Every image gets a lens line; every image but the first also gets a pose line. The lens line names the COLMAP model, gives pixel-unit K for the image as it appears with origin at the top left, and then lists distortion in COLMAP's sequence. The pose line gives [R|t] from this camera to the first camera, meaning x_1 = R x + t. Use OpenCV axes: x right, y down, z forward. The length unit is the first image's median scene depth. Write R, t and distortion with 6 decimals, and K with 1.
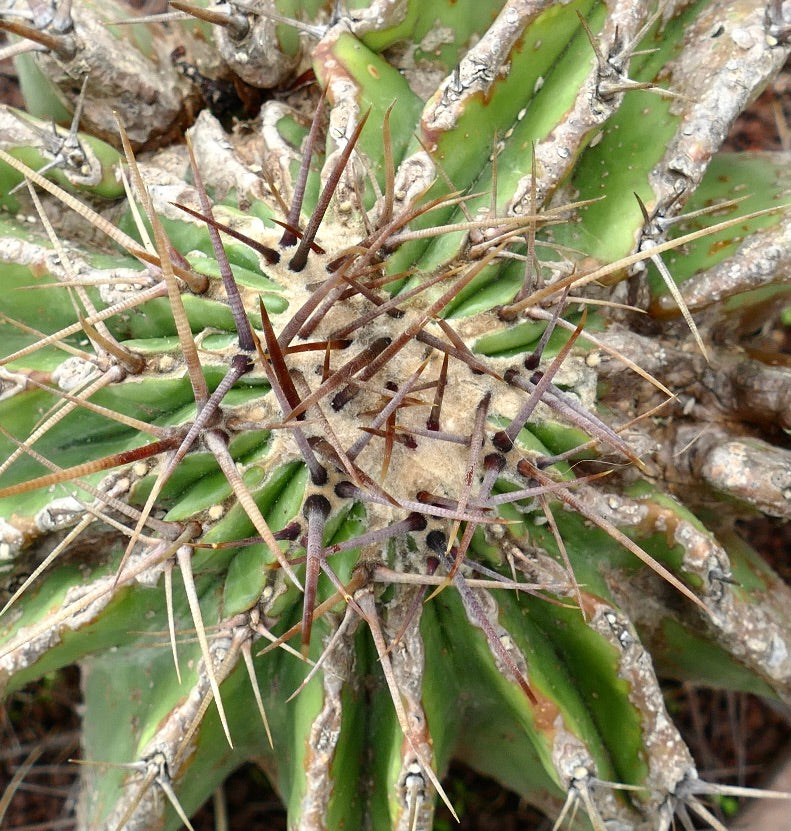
lens RADIAL K [[1953.7, 0, 367.0], [0, 1953.7, 374.6], [0, 0, 1]] dist [-0.008436, 0.000000]
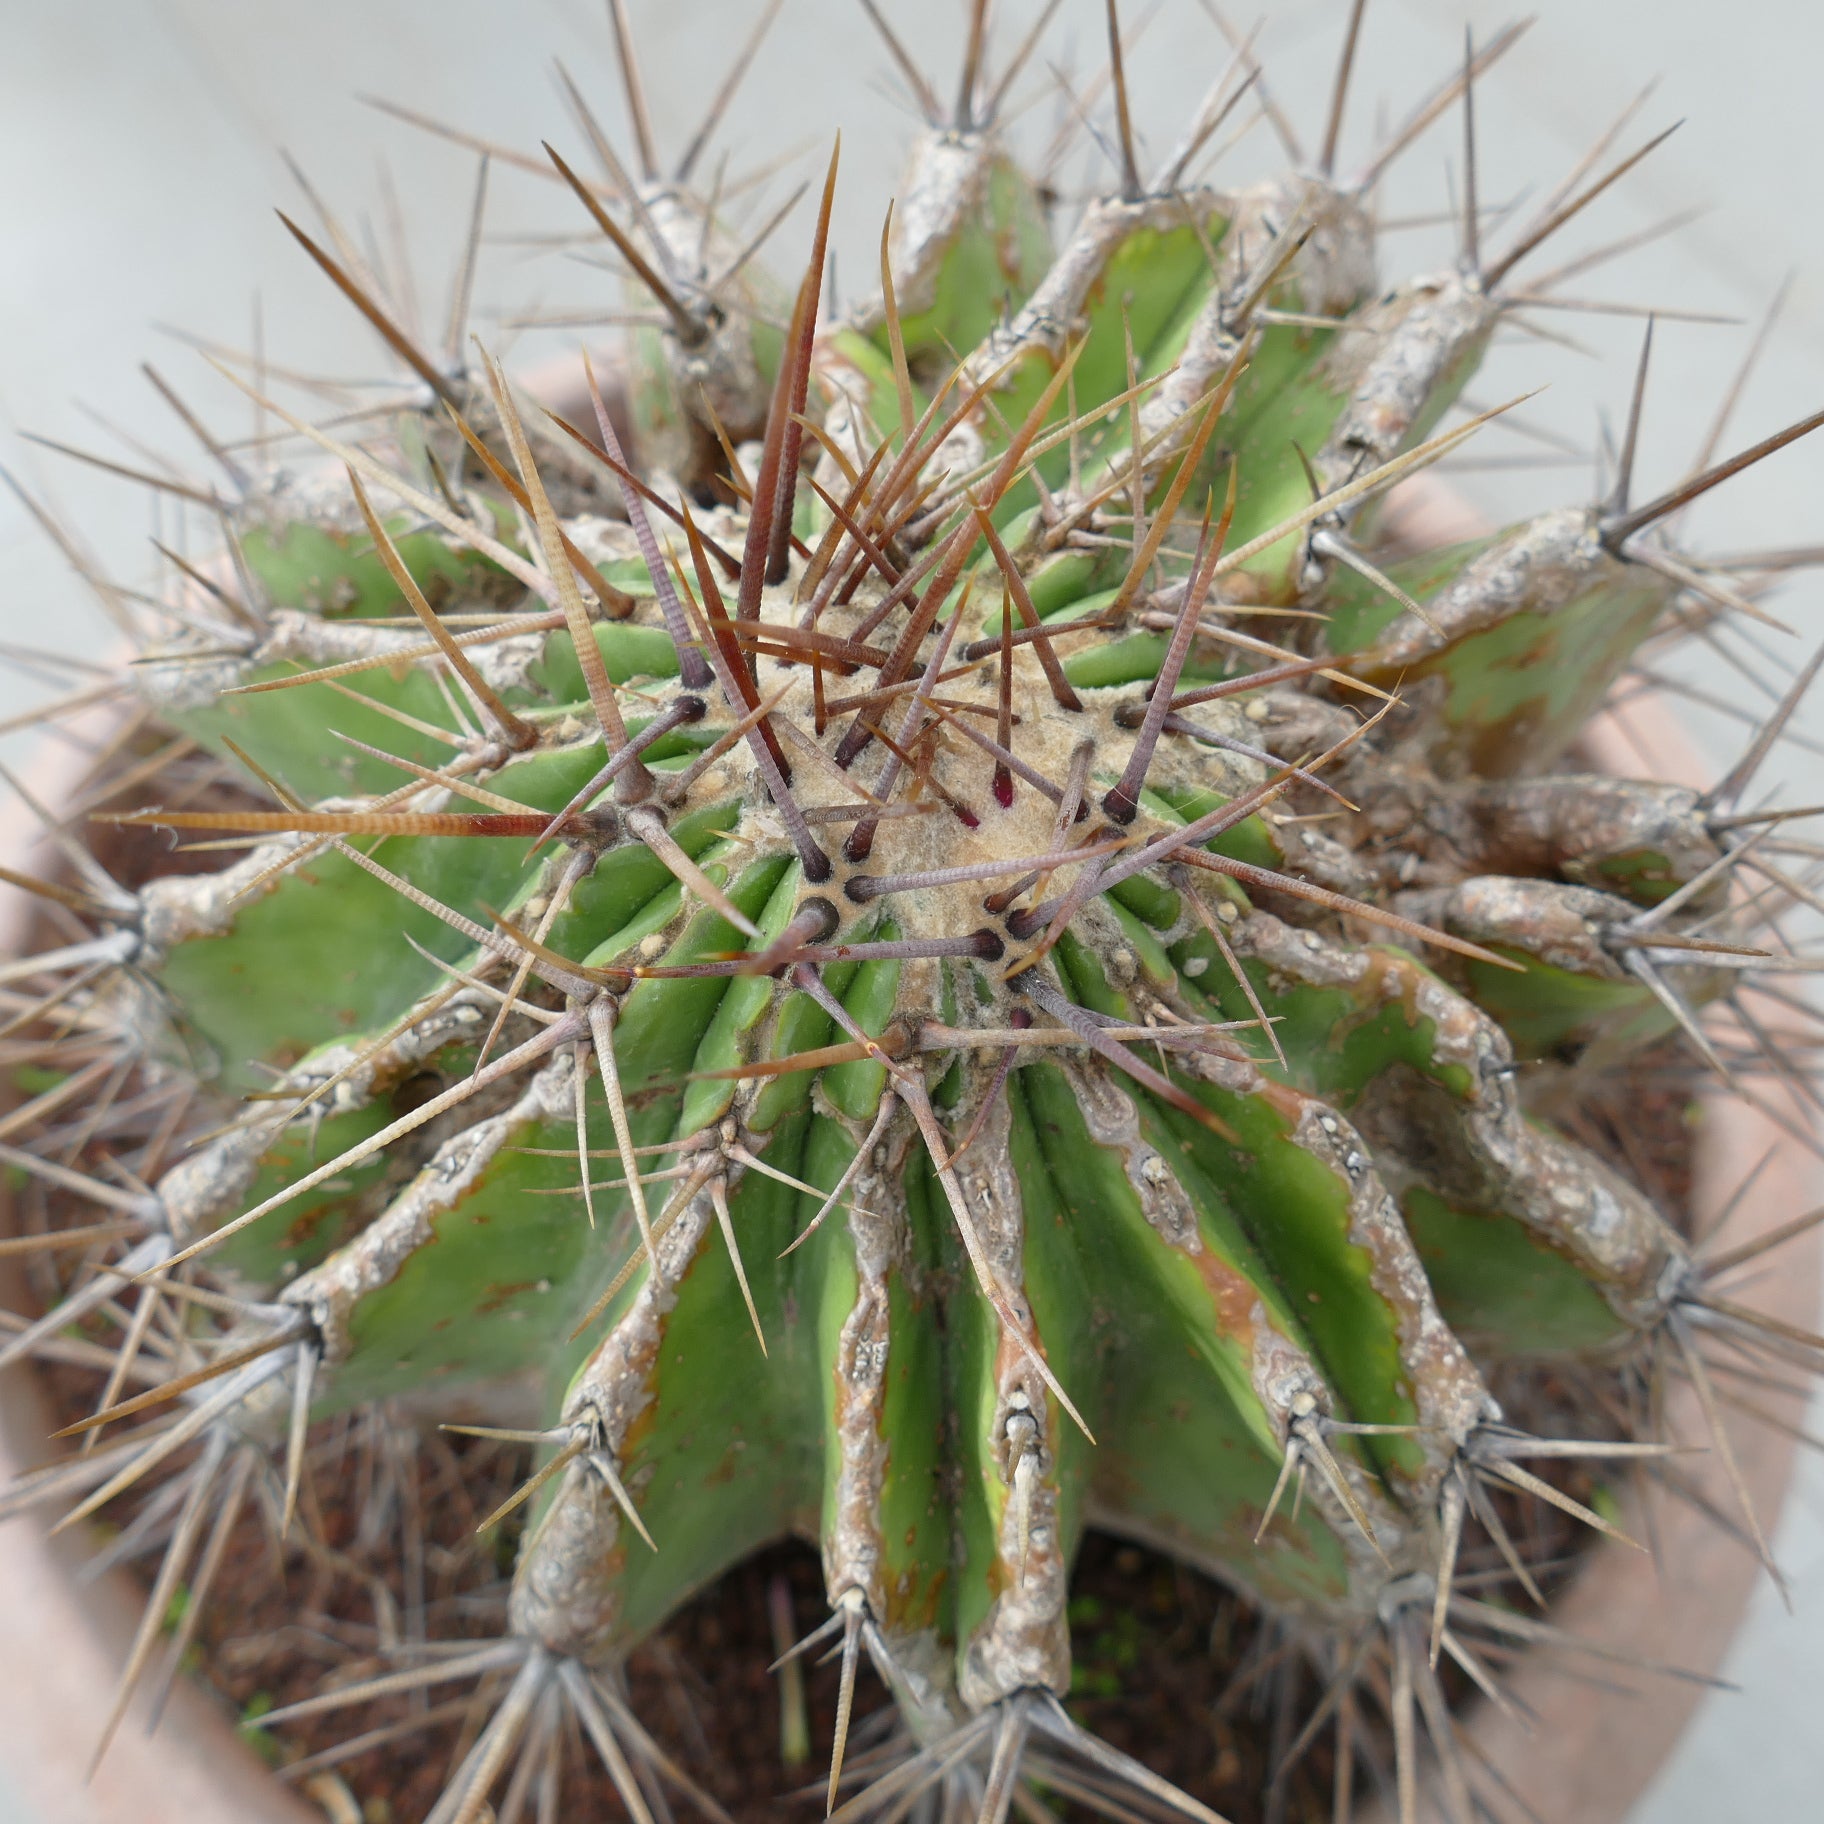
lens RADIAL K [[1939.5, 0, 914.3], [0, 1939.5, 907.5], [0, 0, 1]] dist [-0.013004, 0.000000]
pose [[0.996819, -0.069015, -0.039851, 0.026455], [0.057434, 0.968789, -0.241142, 0.195836], [0.055250, 0.238086, 0.969671, 0.398606]]
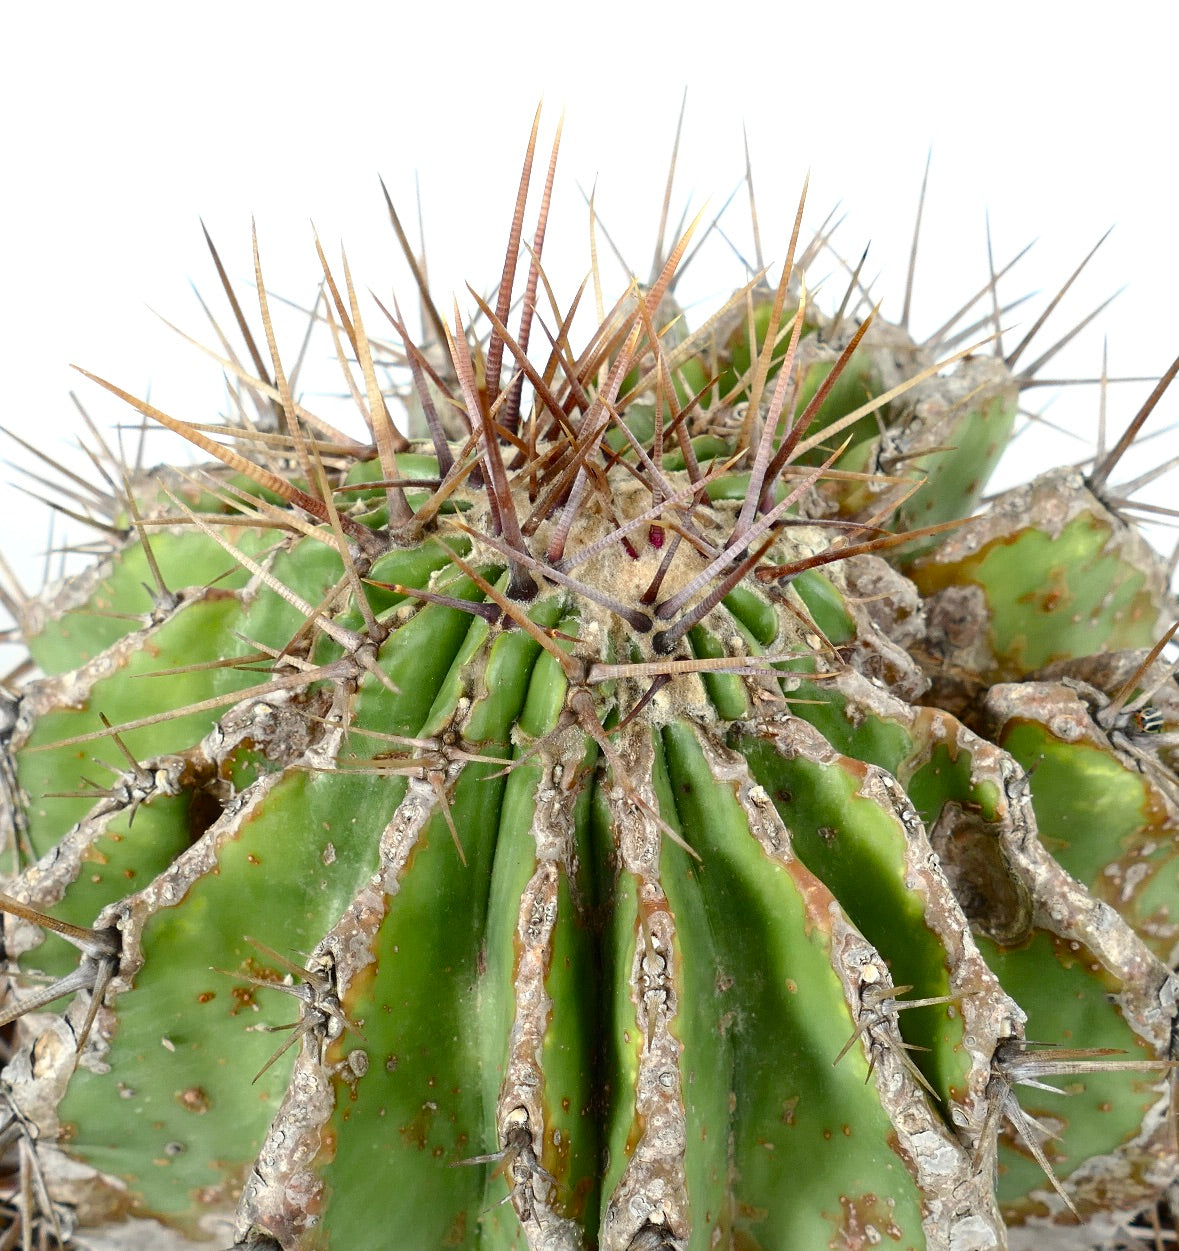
lens RADIAL K [[1946.7, 0, 647.8], [0, 1946.7, 870.6], [0, 0, 1]] dist [-0.019893, 0.000000]
pose [[0.999191, -0.038859, -0.010344, 0.031583], [0.025595, 0.812985, -0.581722, 0.624783], [0.031015, 0.580987, 0.813322, 0.353526]]
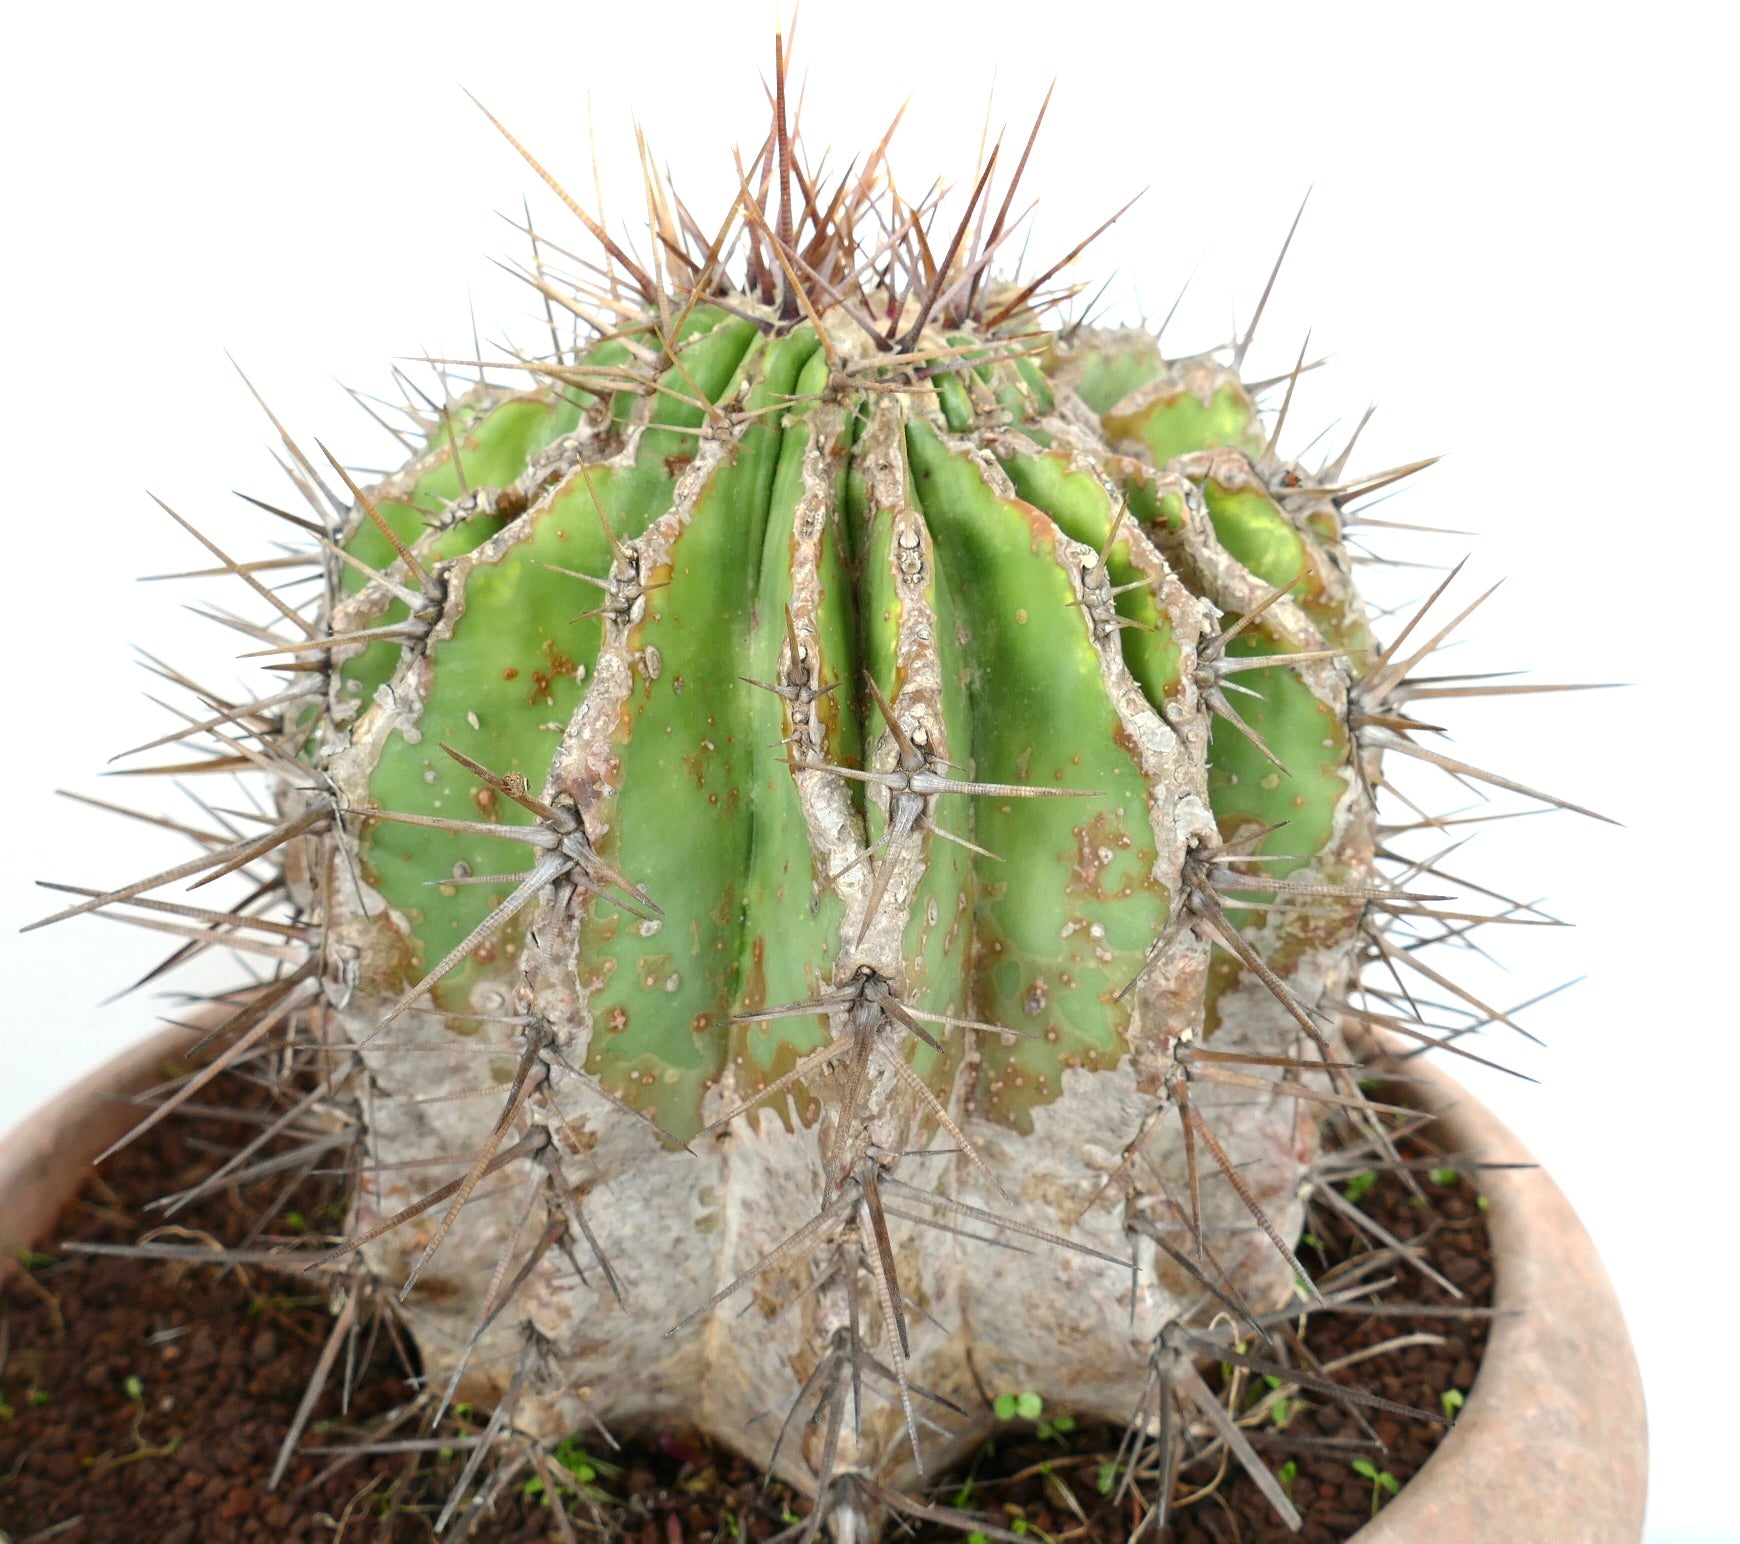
lens RADIAL K [[1952.1, 0, 868.6], [0, 1952.1, 845.2], [0, 0, 1]] dist [-0.027448, 0.000000]
pose [[0.997262, -0.053190, 0.051370, -0.049365], [0.071820, 0.531302, -0.844133, 1.057940], [0.017607, 0.845511, 0.533667, 0.630196]]
